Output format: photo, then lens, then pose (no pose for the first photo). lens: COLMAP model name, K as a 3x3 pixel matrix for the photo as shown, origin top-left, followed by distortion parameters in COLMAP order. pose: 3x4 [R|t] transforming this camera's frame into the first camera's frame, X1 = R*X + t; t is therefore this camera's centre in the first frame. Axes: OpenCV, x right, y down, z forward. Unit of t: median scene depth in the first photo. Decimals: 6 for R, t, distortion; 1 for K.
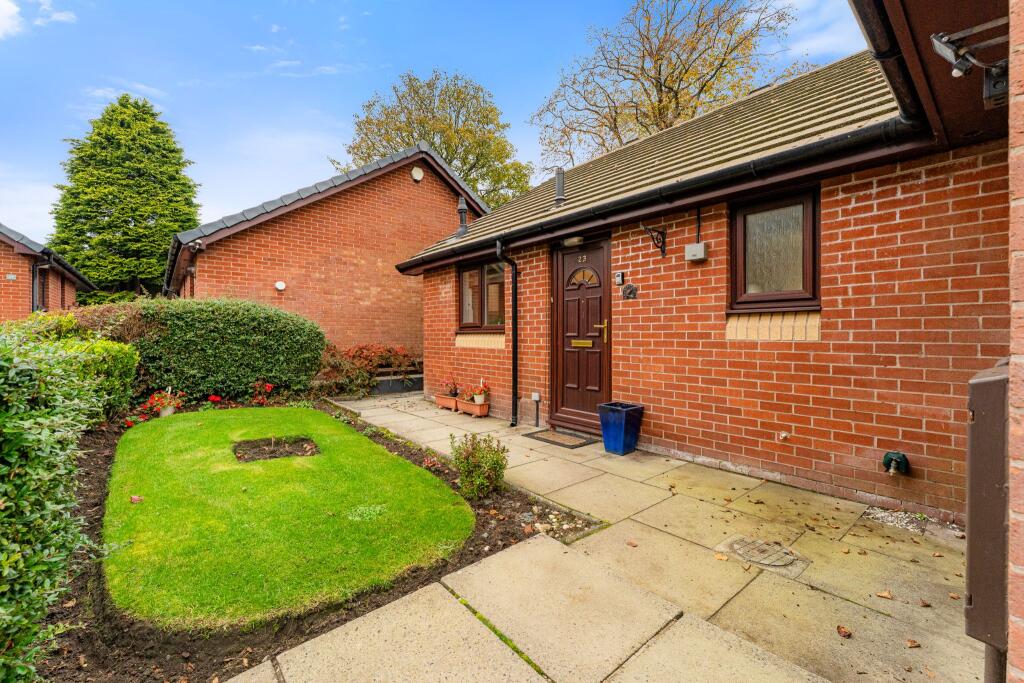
lens RADIAL K [[421.4, 0, 507.4], [0, 421.4, 338.7], [0, 0, 1]] dist [0.003433, 0.000156]
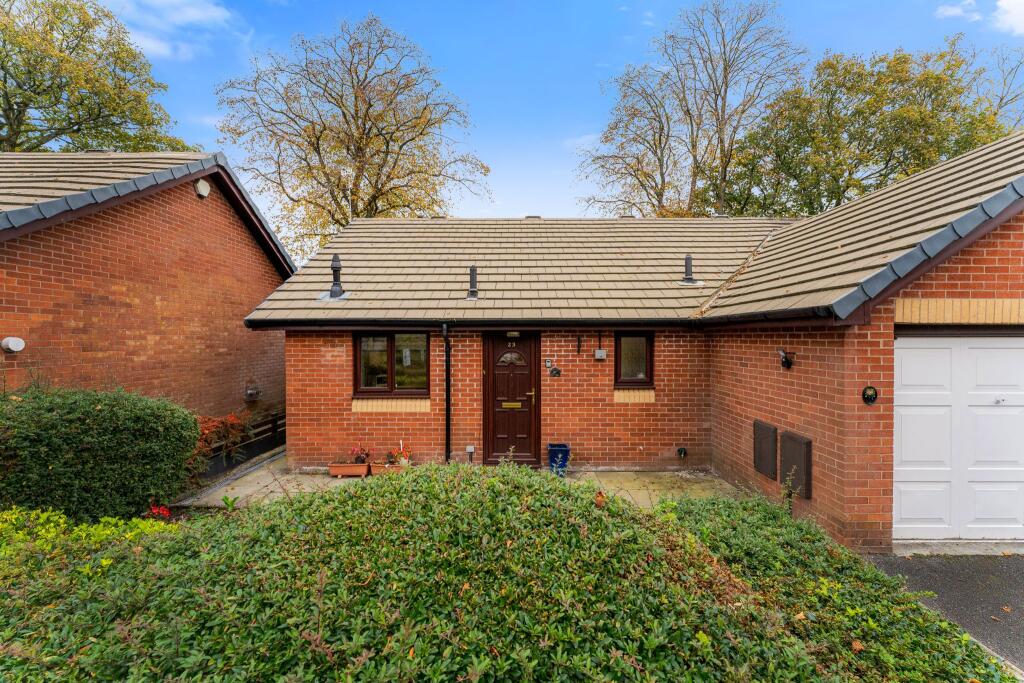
lens RADIAL K [[421.4, 0, 506.2], [0, 421.4, 342.2], [0, 0, 1]] dist [0.003433, 0.000156]
pose [[0.638869, -0.013849, 0.769191, -0.941234], [0.007420, 0.999902, 0.011839, -0.222026], [-0.769279, -0.001856, 0.638910, 0.126833]]
